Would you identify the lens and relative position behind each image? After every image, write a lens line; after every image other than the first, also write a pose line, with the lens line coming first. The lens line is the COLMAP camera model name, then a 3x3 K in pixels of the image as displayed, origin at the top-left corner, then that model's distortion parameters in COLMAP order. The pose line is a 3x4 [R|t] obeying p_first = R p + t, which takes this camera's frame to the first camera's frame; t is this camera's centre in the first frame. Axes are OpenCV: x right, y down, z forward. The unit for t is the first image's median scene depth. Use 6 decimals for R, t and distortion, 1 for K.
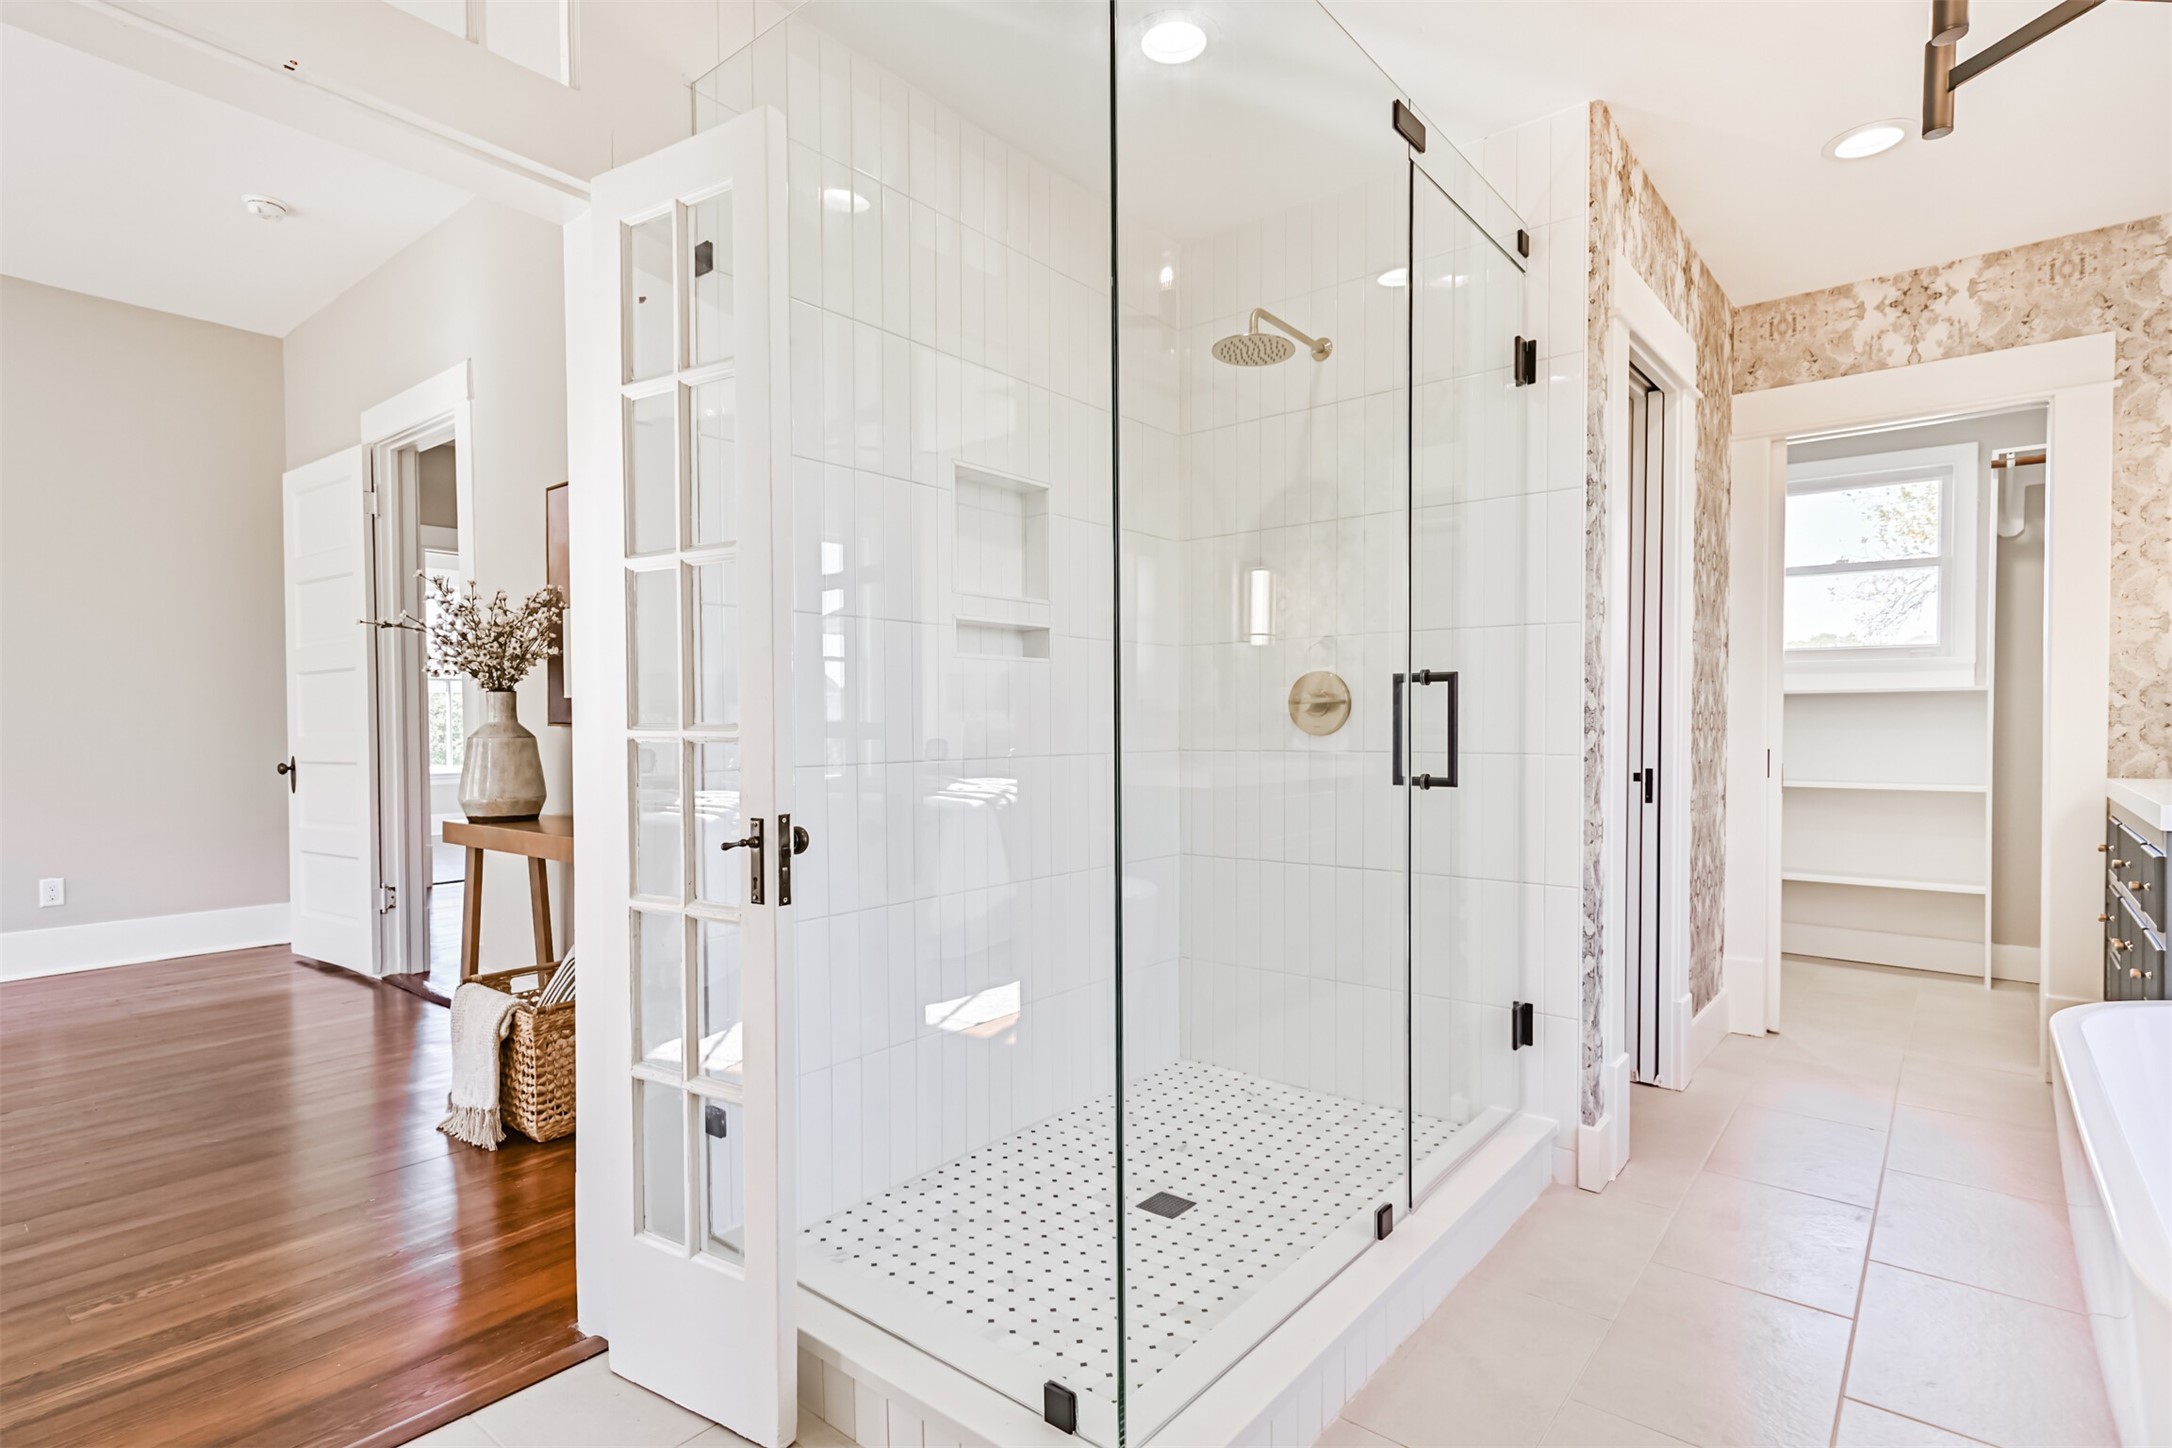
lens RADIAL K [[1064.5, 0, 1090.5], [0, 1064.5, 740.8], [0, 0, 1]] dist [0.012931, 0.000379]
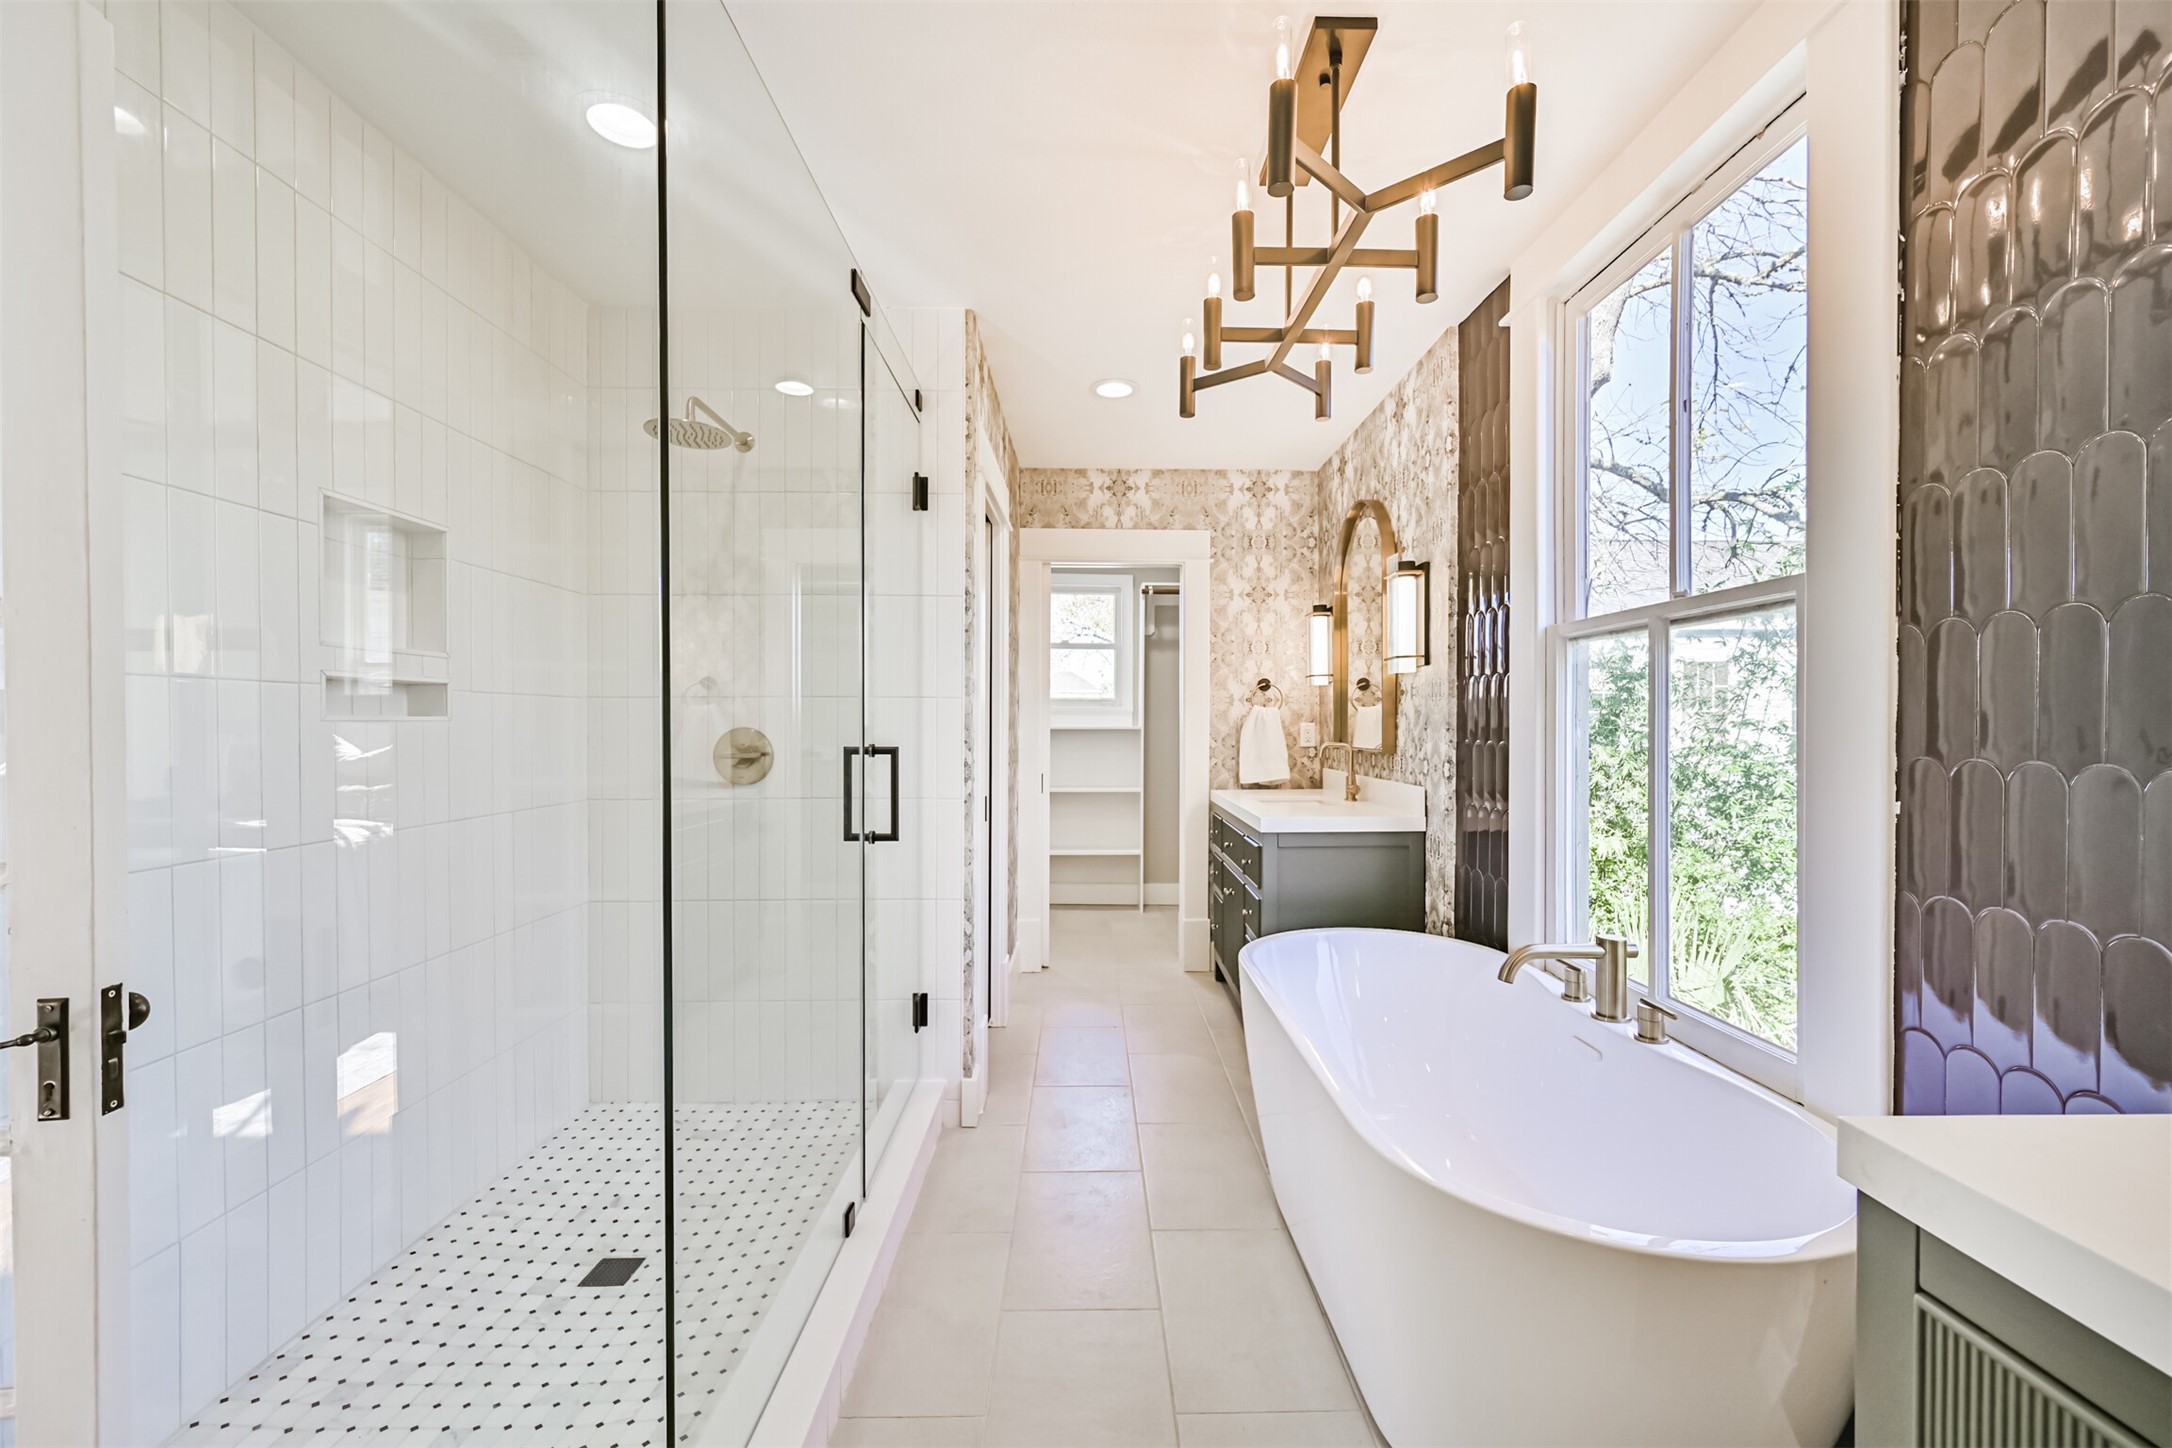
lens RADIAL K [[861.0, 0, 1090.8], [0, 861.0, 733.5], [0, 0, 1]] dist [0.001800, 0.000331]
pose [[0.766758, -0.003869, 0.641925, -0.090994], [0.007454, 0.999968, -0.002876, -0.056370], [-0.641893, 0.006990, 0.766762, 0.073596]]
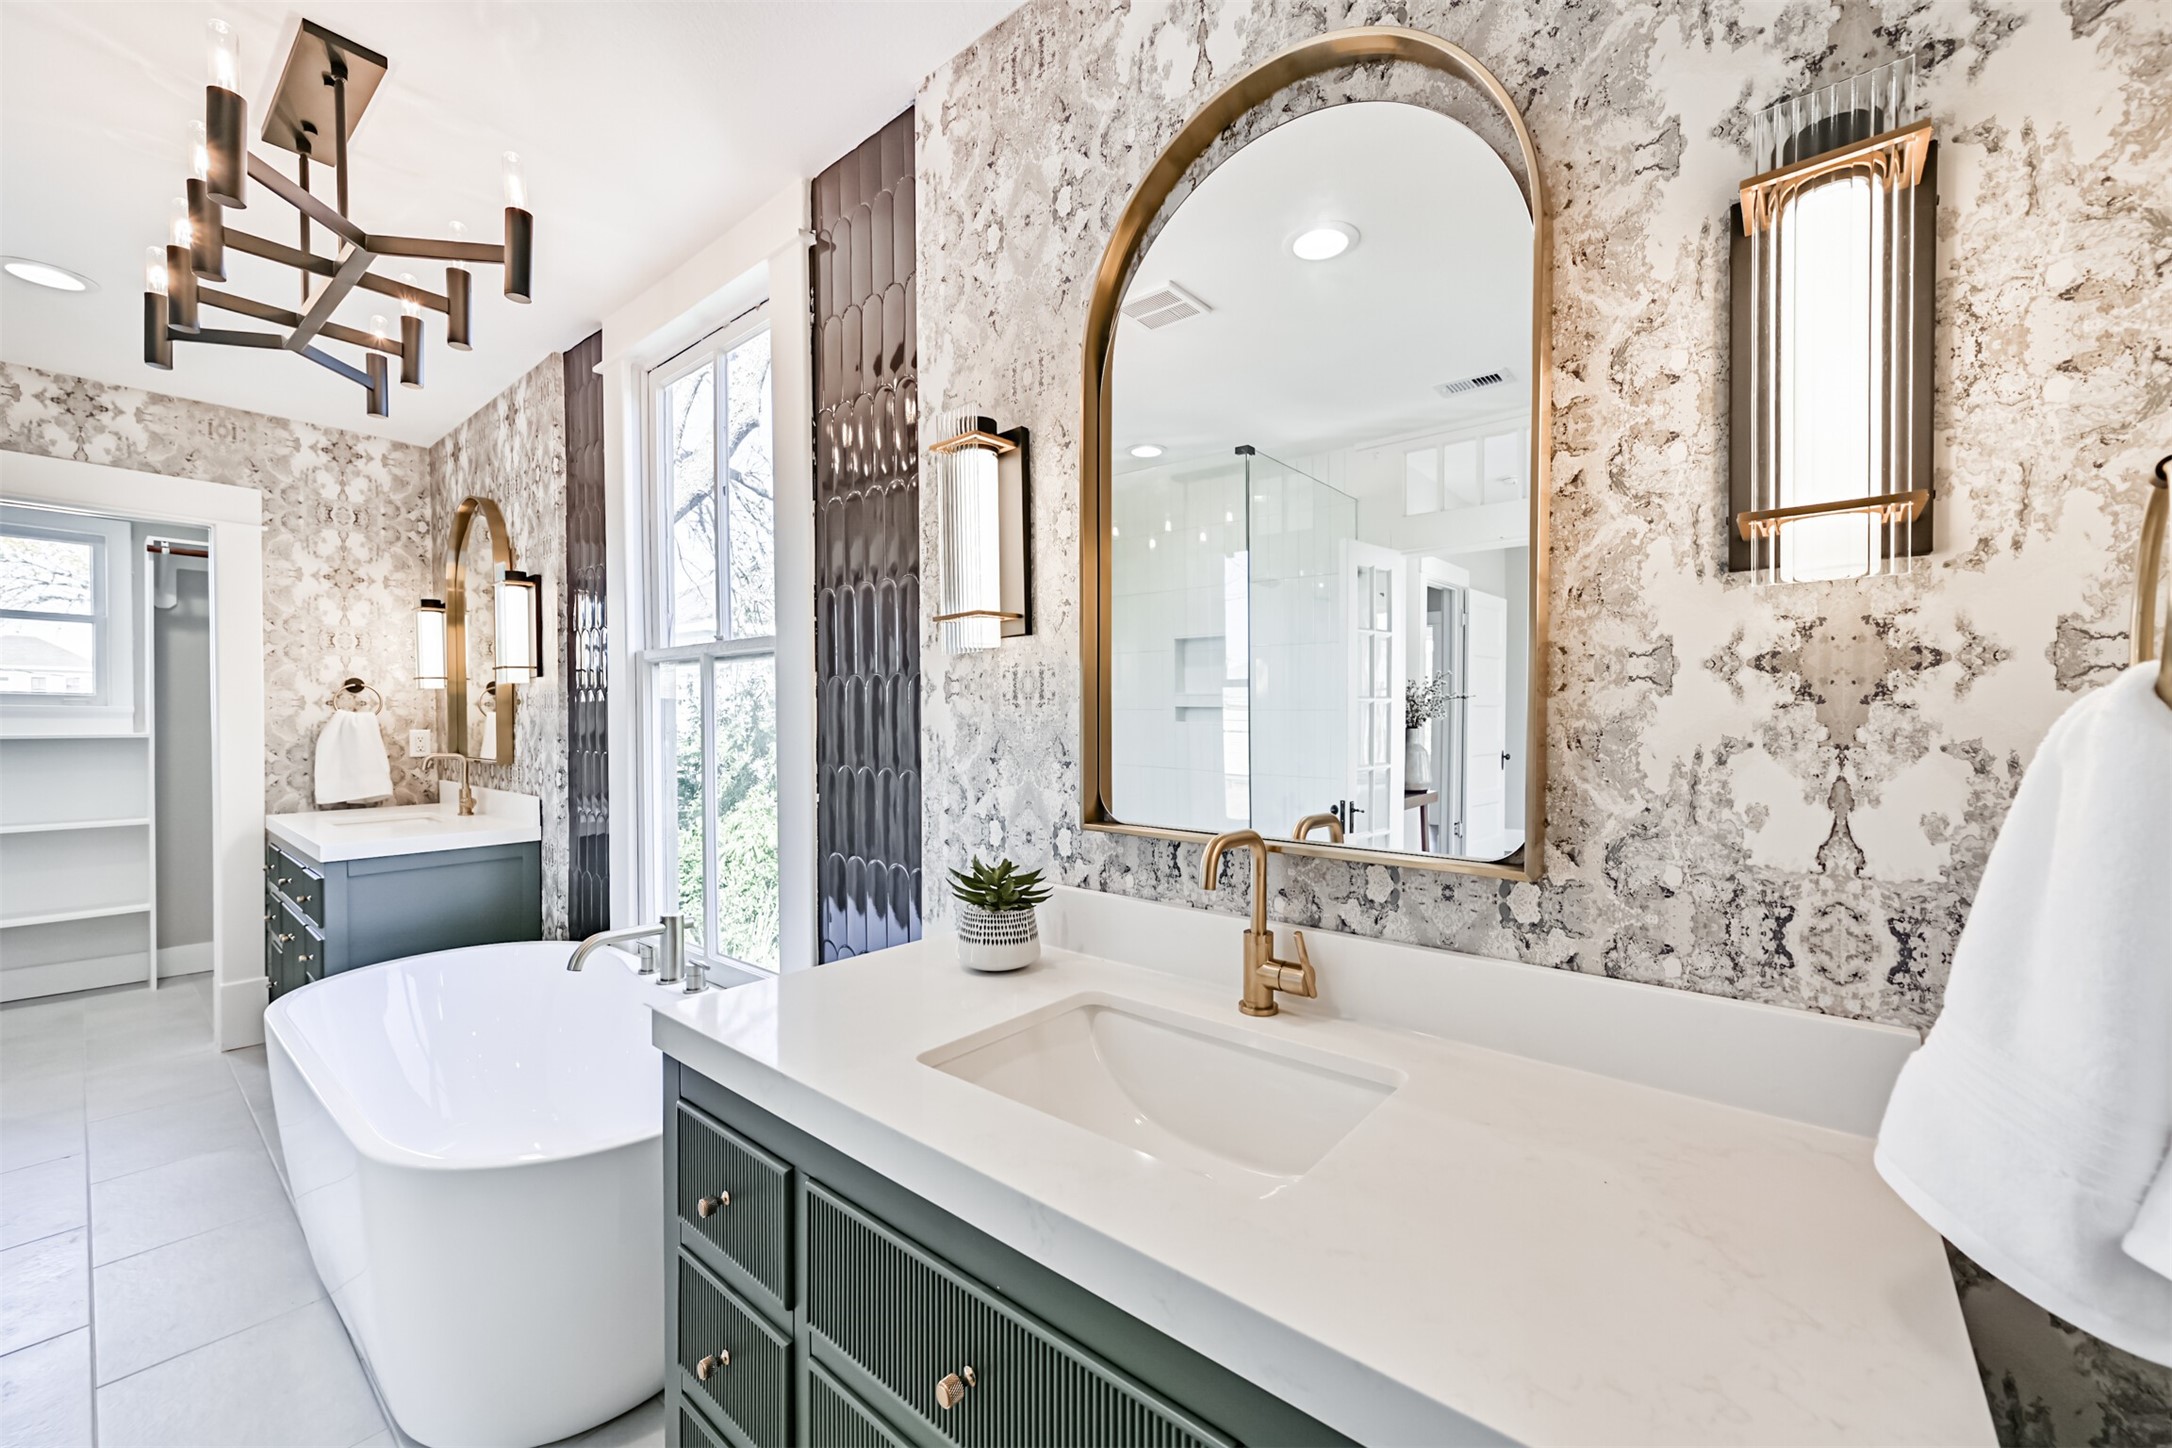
lens RADIAL K [[859.0, 0, 1103.1], [0, 859.0, 727.9], [0, 0, 1]] dist [0.009246, 0.000106]
pose [[0.013156, -0.008856, 0.999874, -0.160212], [0.015869, 0.999837, 0.008647, -0.074183], [-0.999788, 0.015754, 0.013295, -0.093626]]
